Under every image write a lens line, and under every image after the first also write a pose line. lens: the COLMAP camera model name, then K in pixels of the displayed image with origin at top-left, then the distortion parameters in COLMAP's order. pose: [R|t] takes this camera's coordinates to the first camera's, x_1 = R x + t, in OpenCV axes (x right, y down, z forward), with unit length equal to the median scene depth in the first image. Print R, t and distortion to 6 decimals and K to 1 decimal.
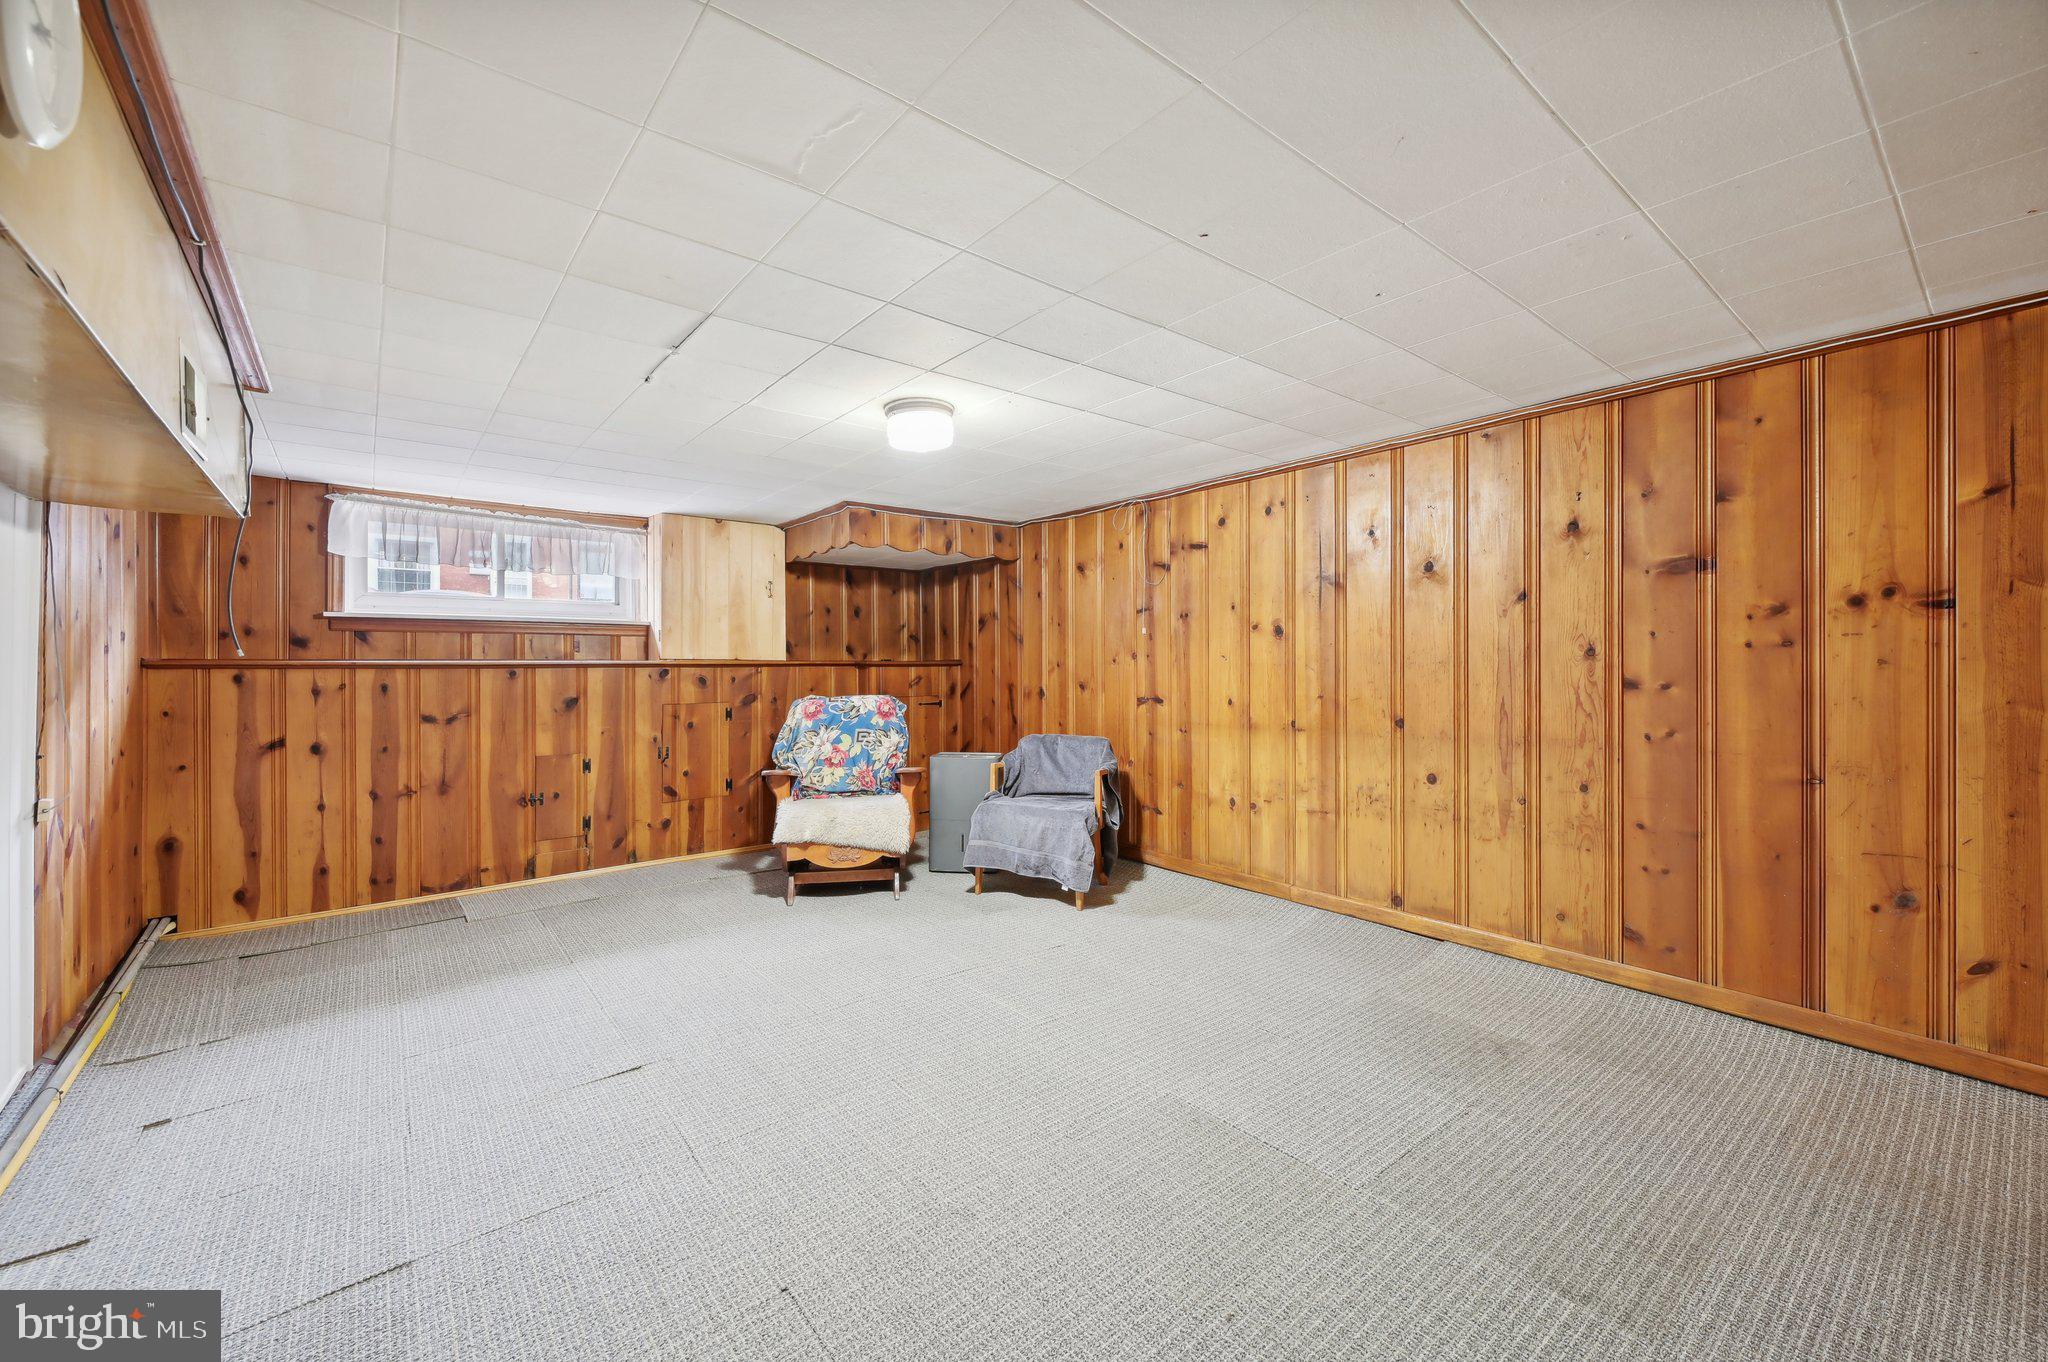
lens RADIAL K [[814.5, 0, 1029.3], [0, 814.5, 663.2], [0, 0, 1]] dist [0.001192, 0.000200]
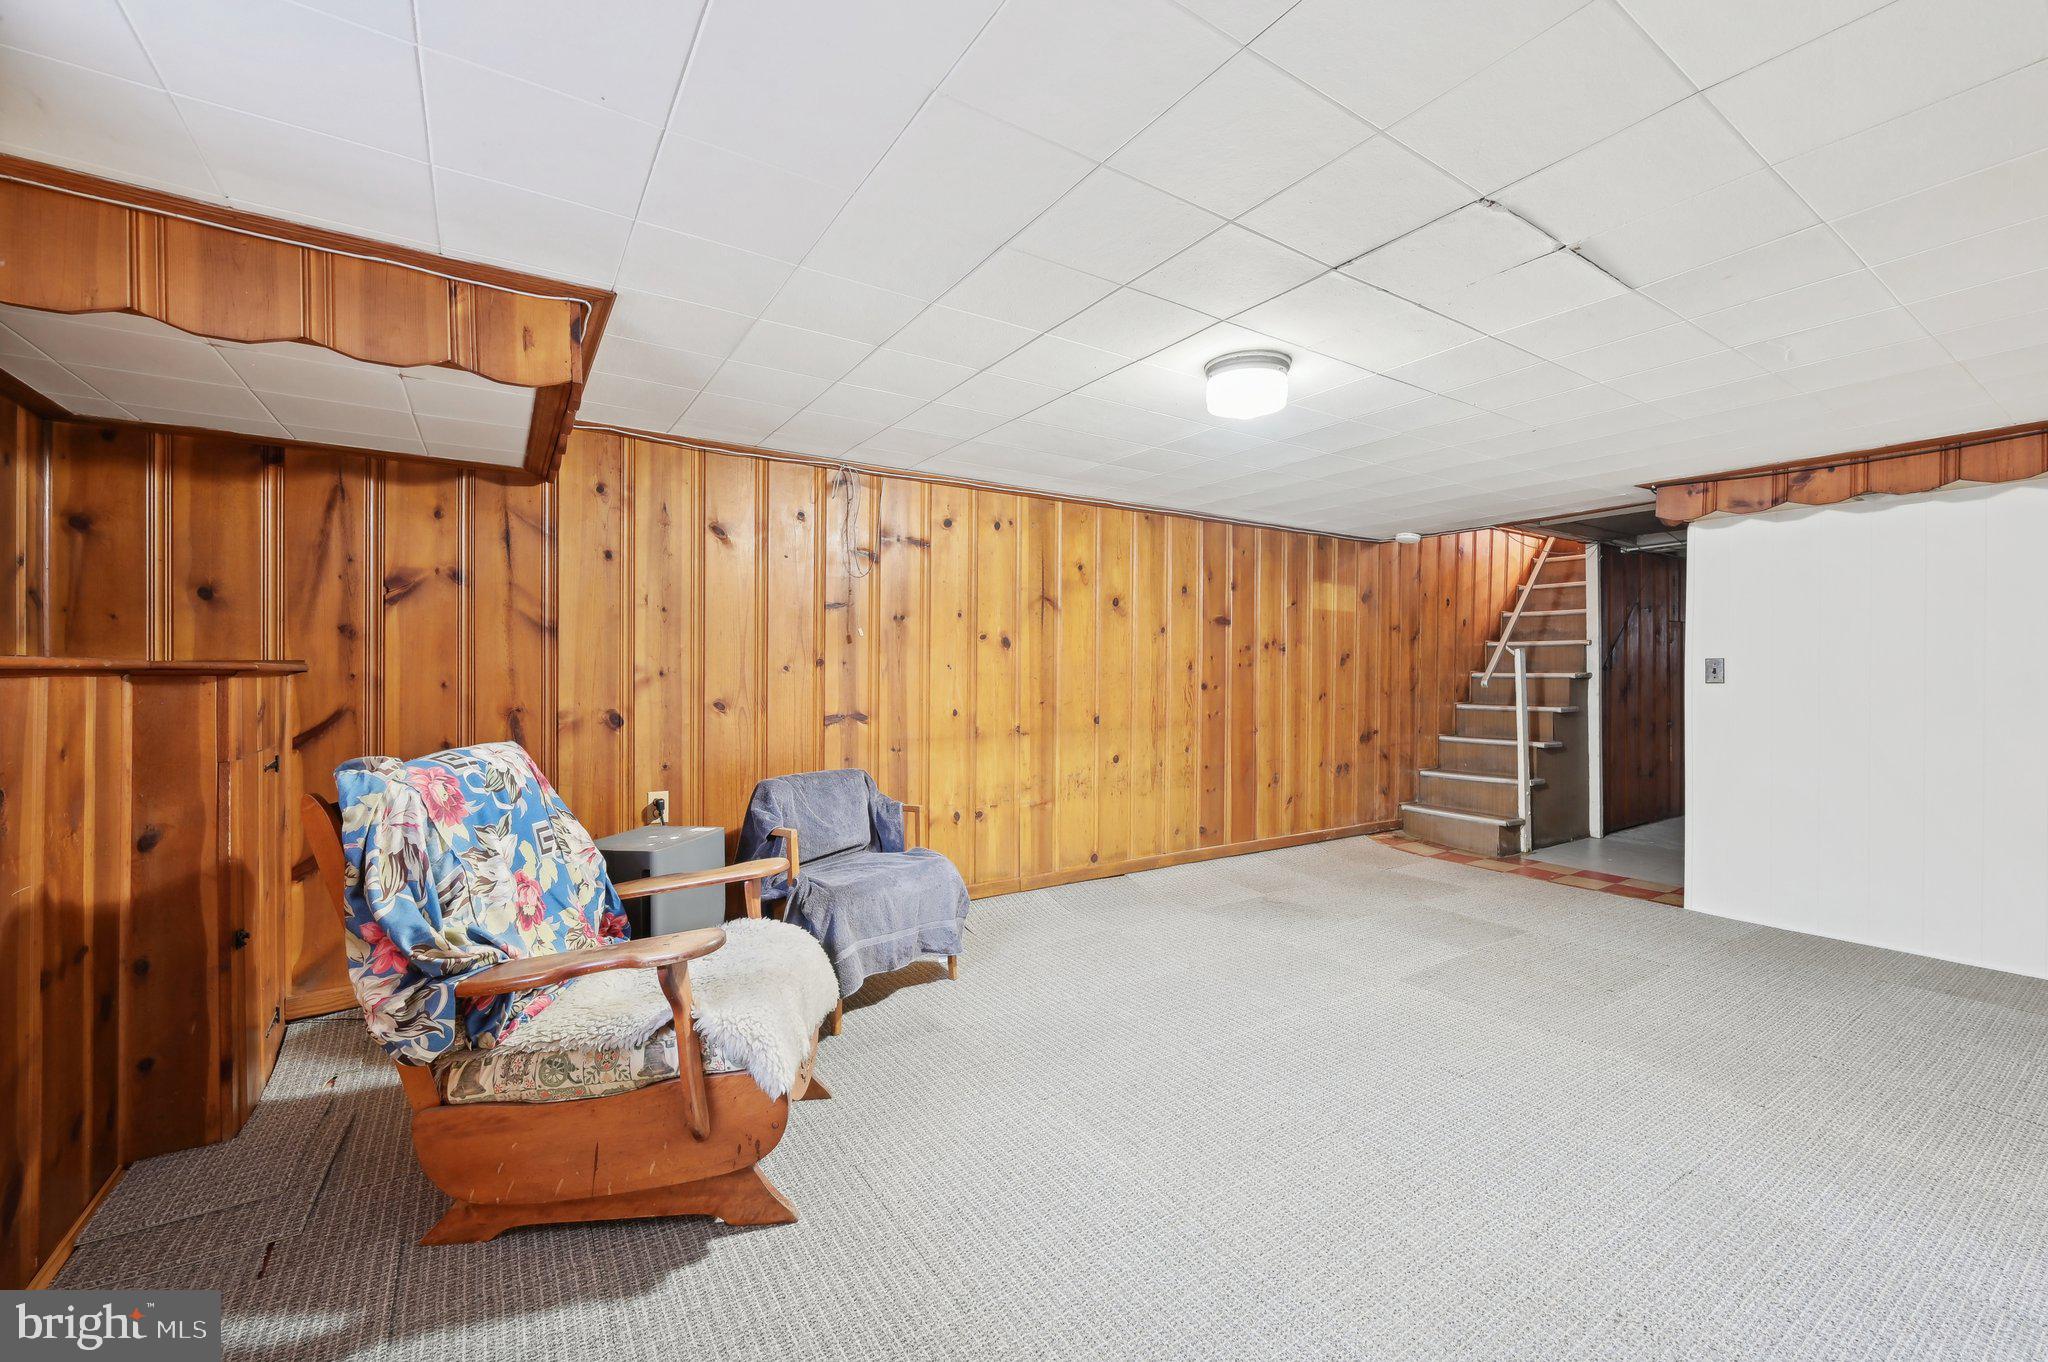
lens RADIAL K [[814.5, 0, 1028.8], [0, 814.5, 682.0], [0, 0, 1]] dist [0.001192, 0.000200]
pose [[0.095668, -0.002496, 0.995410, -0.731791], [-0.000702, 0.999996, 0.002575, 0.008830], [-0.995413, -0.000945, 0.095666, 0.856698]]
